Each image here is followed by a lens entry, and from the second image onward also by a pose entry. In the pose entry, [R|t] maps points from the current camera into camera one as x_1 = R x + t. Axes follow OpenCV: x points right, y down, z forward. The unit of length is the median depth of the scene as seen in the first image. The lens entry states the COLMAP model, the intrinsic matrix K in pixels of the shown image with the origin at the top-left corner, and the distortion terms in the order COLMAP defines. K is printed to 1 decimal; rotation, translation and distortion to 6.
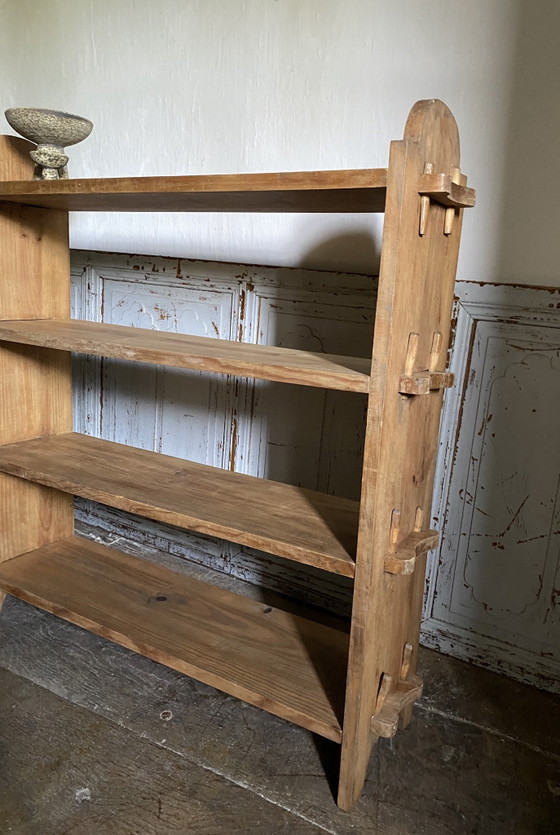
lens RADIAL K [[650.2, 0, 303.9], [0, 650.2, 410.2], [0, 0, 1]] dist [0.023937, -0.029527]
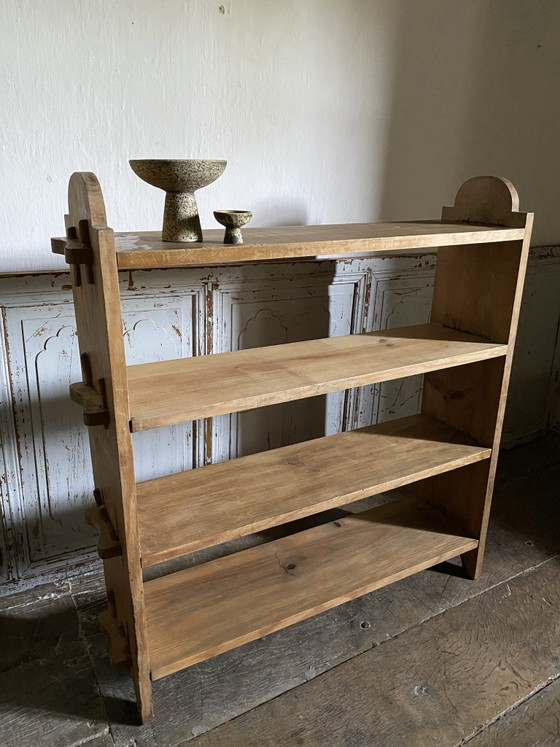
lens RADIAL K [[582.7, 0, 285.6], [0, 582.7, 368.2], [0, 0, 1]] dist [0.025539, -0.045052]
pose [[0.492547, -0.336162, 0.802741, -0.917005], [0.180540, 0.941790, 0.283615, -0.340951], [-0.851354, 0.005233, 0.524566, 0.429792]]
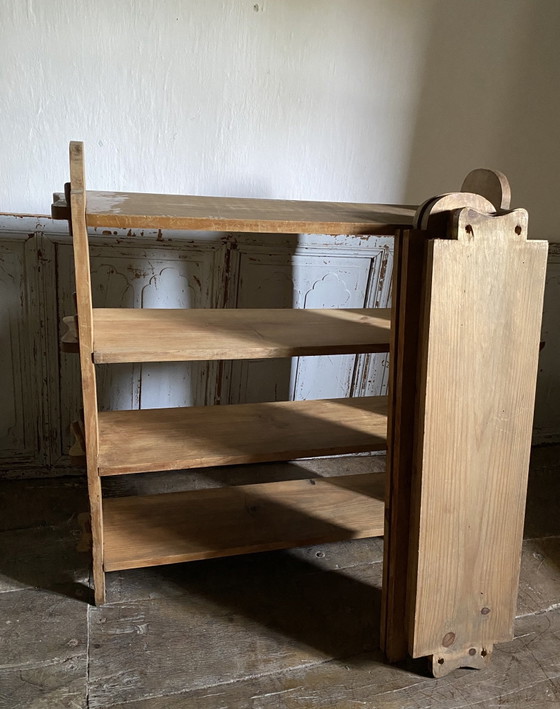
lens RADIAL K [[628.4, 0, 289.1], [0, 628.4, 377.1], [0, 0, 1]] dist [0.021986, -0.031833]
pose [[0.677240, -0.280629, 0.680142, -0.976724], [0.107266, 0.952187, 0.286067, -0.308017], [-0.727901, -0.120780, 0.674961, 0.087733]]
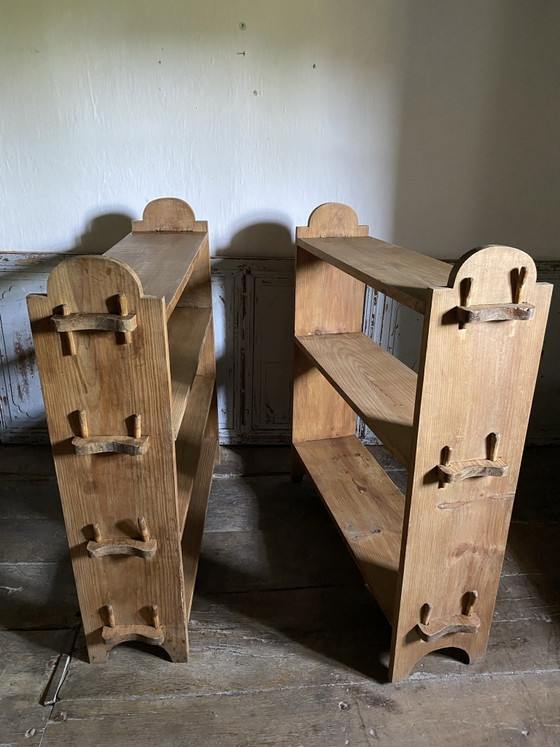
lens RADIAL K [[582.7, 0, 281.9], [0, 582.7, 373.7], [0, 0, 1]] dist [0.025539, -0.045052]
pose [[0.837020, -0.245661, 0.488926, -0.849043], [0.151237, 0.962608, 0.224753, -0.281082], [-0.525857, -0.114179, 0.842875, -0.314847]]
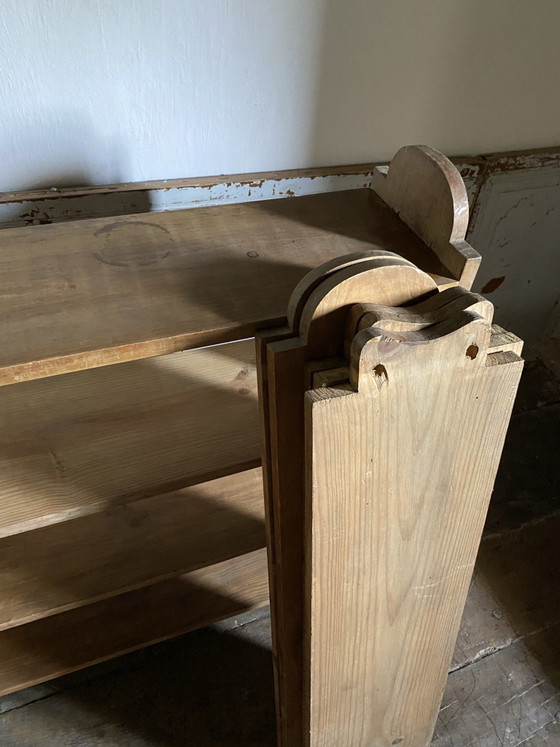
lens RADIAL K [[582.7, 0, 299.5], [0, 582.7, 384.8], [0, 0, 1]] dist [0.025539, -0.045052]
pose [[0.618325, -0.555332, 0.556130, -0.434025], [0.114606, 0.763762, 0.635243, -0.498067], [-0.777522, -0.329051, 0.535897, 0.334743]]
